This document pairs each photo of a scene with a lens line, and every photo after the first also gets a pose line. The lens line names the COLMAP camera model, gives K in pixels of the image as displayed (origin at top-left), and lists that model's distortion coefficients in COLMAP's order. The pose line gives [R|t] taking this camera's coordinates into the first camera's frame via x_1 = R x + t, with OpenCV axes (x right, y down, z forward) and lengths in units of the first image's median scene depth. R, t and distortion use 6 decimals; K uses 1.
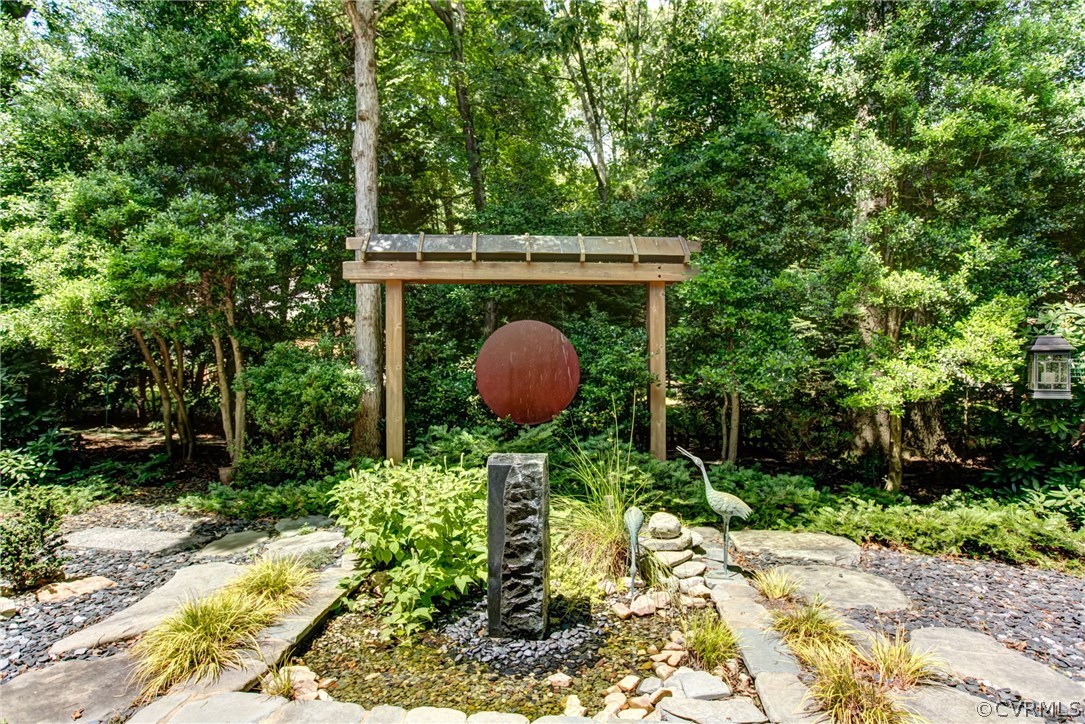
lens RADIAL K [[502.0, 0, 537.6], [0, 502.0, 362.6], [0, 0, 1]] dist [-0.003853, -0.000231]
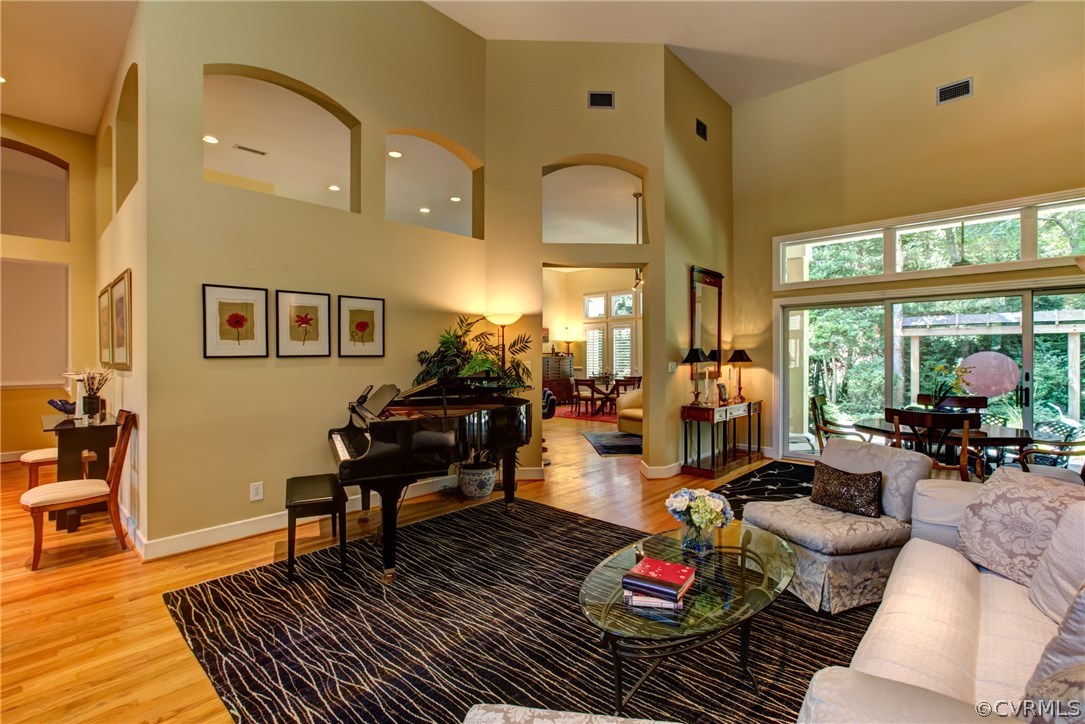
lens RADIAL K [[493.2, 0, 542.0], [0, 493.2, 361.4], [0, 0, 1]] dist [-0.022405, 0.010320]
pose [[0.715992, 0.009800, -0.698040, 0.079772], [0.001720, 0.999874, 0.015801, -0.081644], [0.698107, -0.012514, 0.715884, -2.036059]]
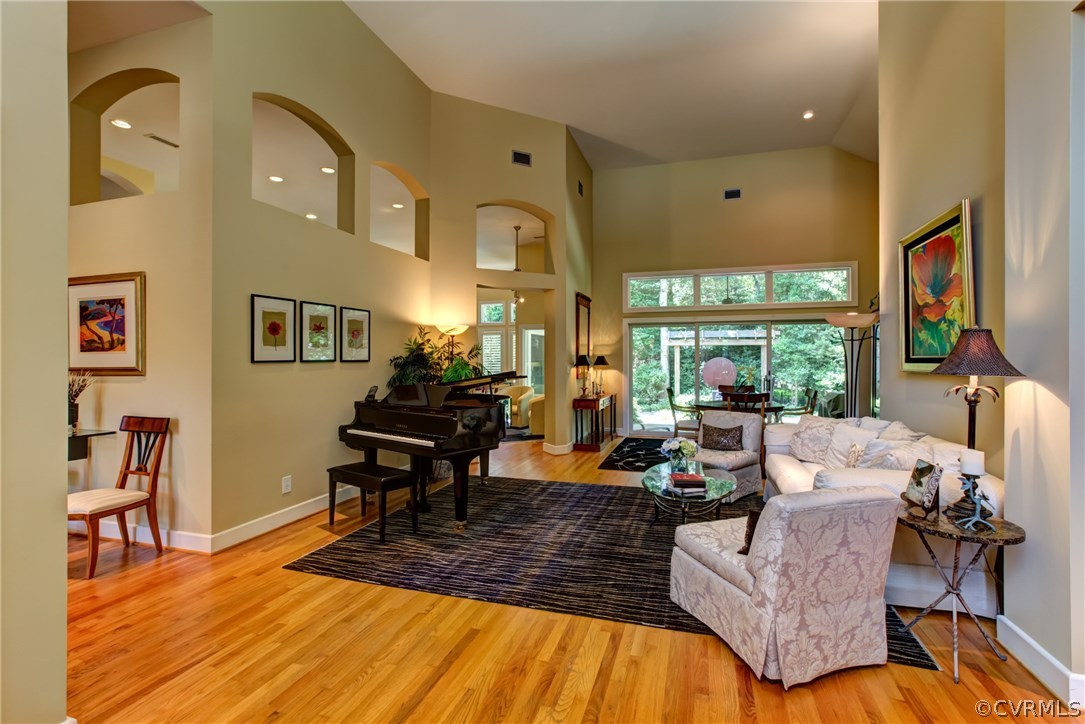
lens RADIAL K [[493.2, 0, 539.2], [0, 493.2, 360.1], [0, 0, 1]] dist [-0.022405, 0.010320]
pose [[0.944636, 0.003023, -0.328107, -0.077946], [-0.001522, 0.999987, 0.004832, -0.084318], [0.328117, -0.004065, 0.944628, -2.419069]]
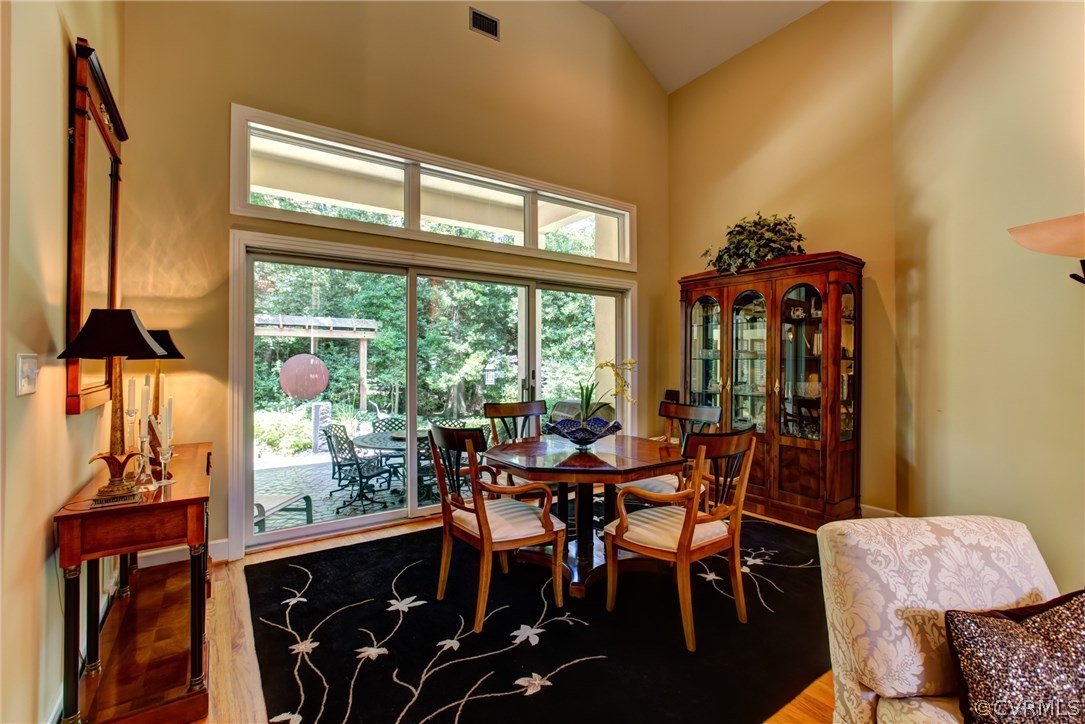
lens RADIAL K [[493.2, 0, 539.3], [0, 493.2, 356.5], [0, 0, 1]] dist [-0.022405, 0.010320]
pose [[0.835576, 0.010073, 0.549283, -0.361694], [-0.005627, 0.999936, -0.009778, -0.060504], [-0.549346, 0.005079, 0.835579, -1.472272]]
